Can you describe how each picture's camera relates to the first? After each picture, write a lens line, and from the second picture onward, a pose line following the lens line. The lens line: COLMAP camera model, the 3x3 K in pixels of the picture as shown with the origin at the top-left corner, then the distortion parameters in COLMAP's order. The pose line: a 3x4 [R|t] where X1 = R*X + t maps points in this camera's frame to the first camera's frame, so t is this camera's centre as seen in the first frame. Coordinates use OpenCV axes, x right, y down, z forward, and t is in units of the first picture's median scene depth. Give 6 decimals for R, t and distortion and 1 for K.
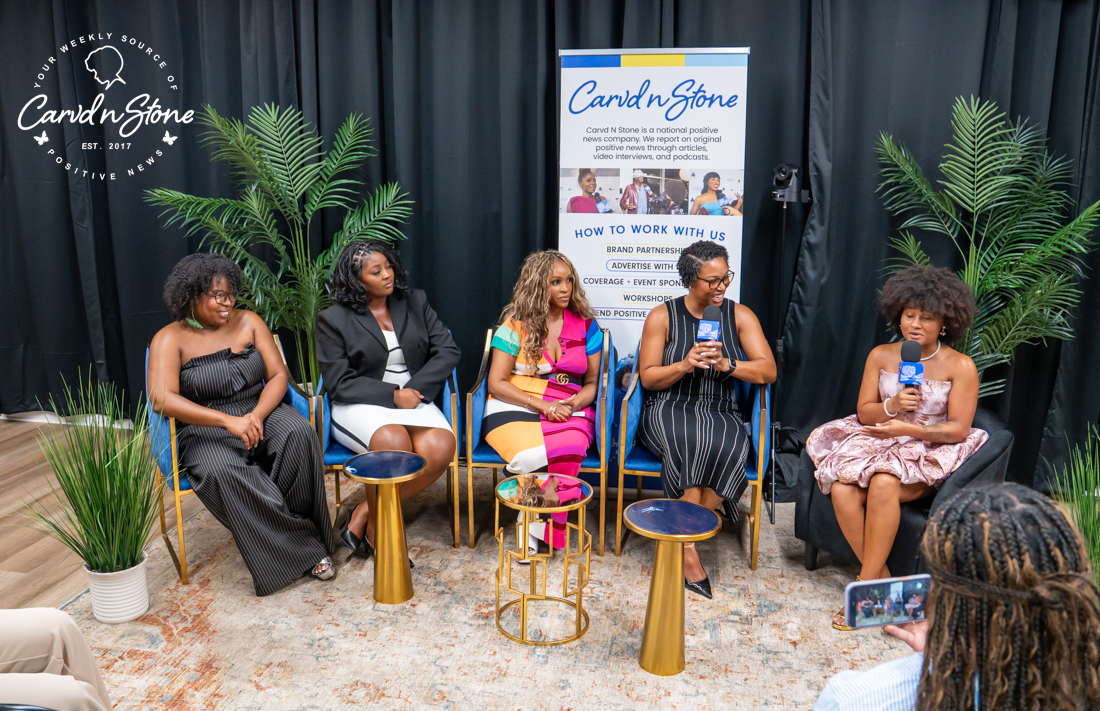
lens RADIAL K [[904.7, 0, 547.1], [0, 904.7, 347.8], [0, 0, 1]] dist [-0.105974, 0.062123]
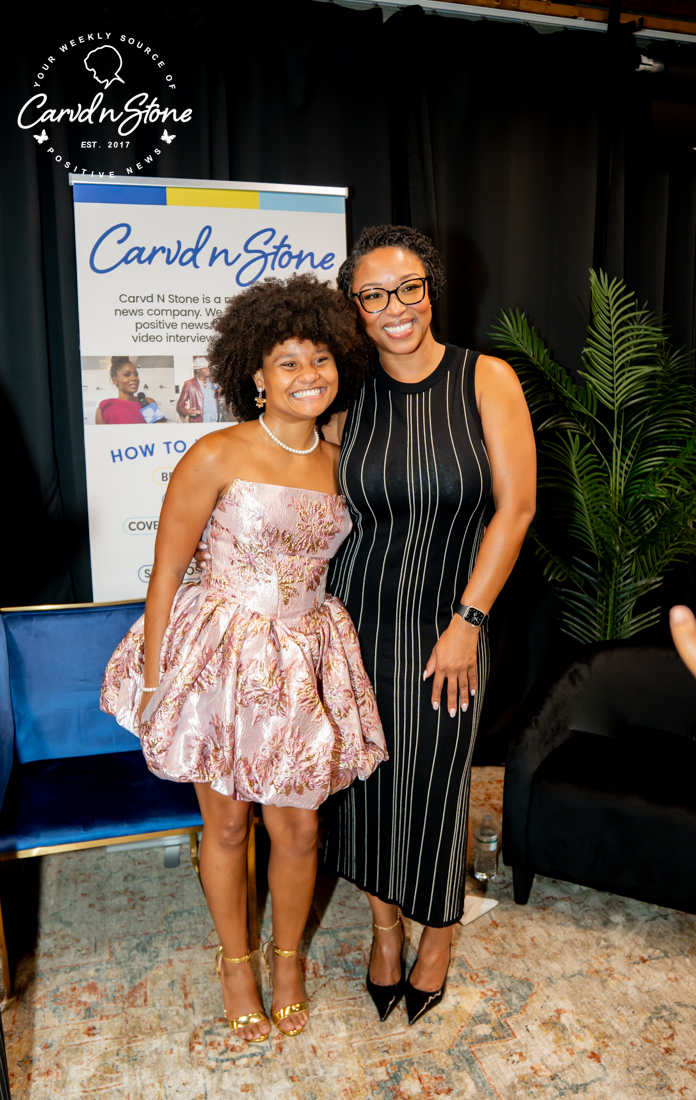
lens RADIAL K [[843.8, 0, 346.0], [0, 843.8, 561.7], [0, 0, 1]] dist [-0.113046, 0.072971]
pose [[0.904831, -0.083621, 0.417479, -0.077236], [0.097047, 0.995219, -0.010996, -0.027041], [-0.414563, 0.050464, 0.908620, 0.394611]]
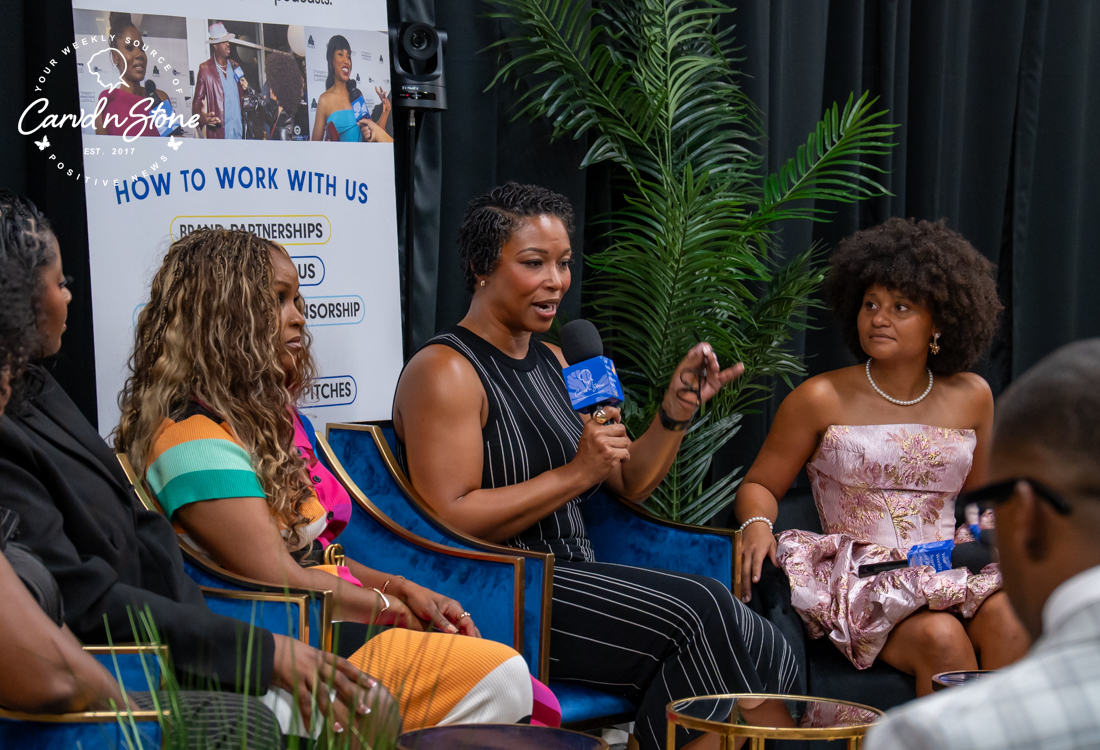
lens RADIAL K [[3443.1, 0, 557.0], [0, 3443.1, 382.9], [0, 0, 1]] dist [1.101059, 0.000000]
pose [[0.432758, -0.057133, 0.899698, -1.222191], [0.175203, 0.984292, -0.021768, 0.012988], [-0.884321, 0.167051, 0.435970, 0.241943]]
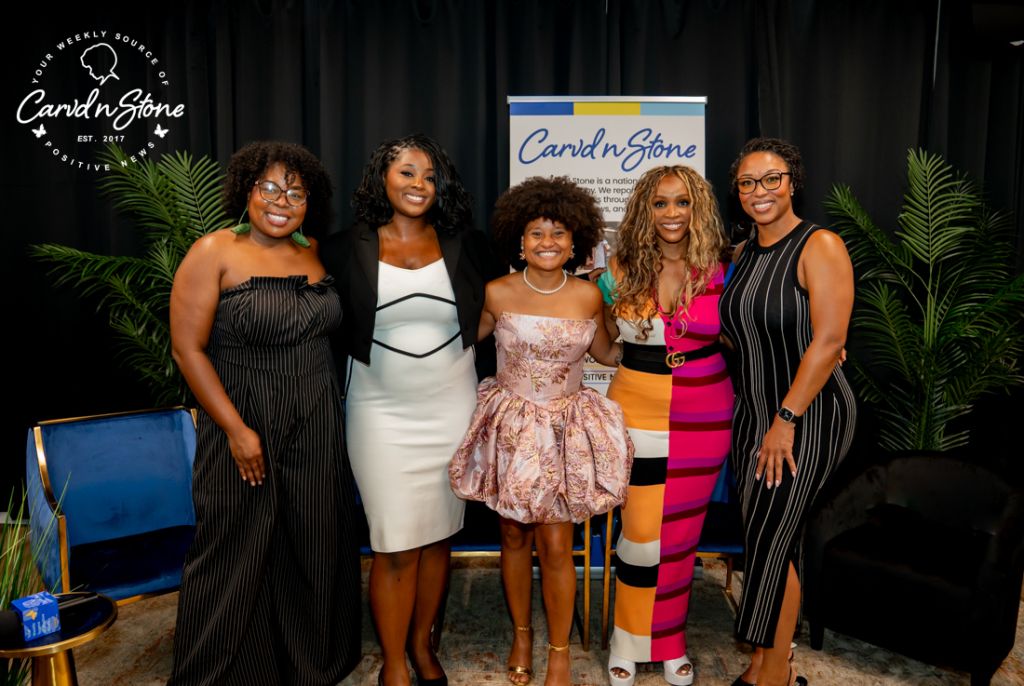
lens RADIAL K [[778.4, 0, 519.8], [0, 778.4, 341.5], [0, 0, 1]] dist [-0.090348, 0.048554]
pose [[0.988070, -0.018232, 0.152923, -0.103916], [0.032797, 0.995101, -0.093268, -0.000579], [-0.150473, 0.097171, 0.983827, 0.227360]]
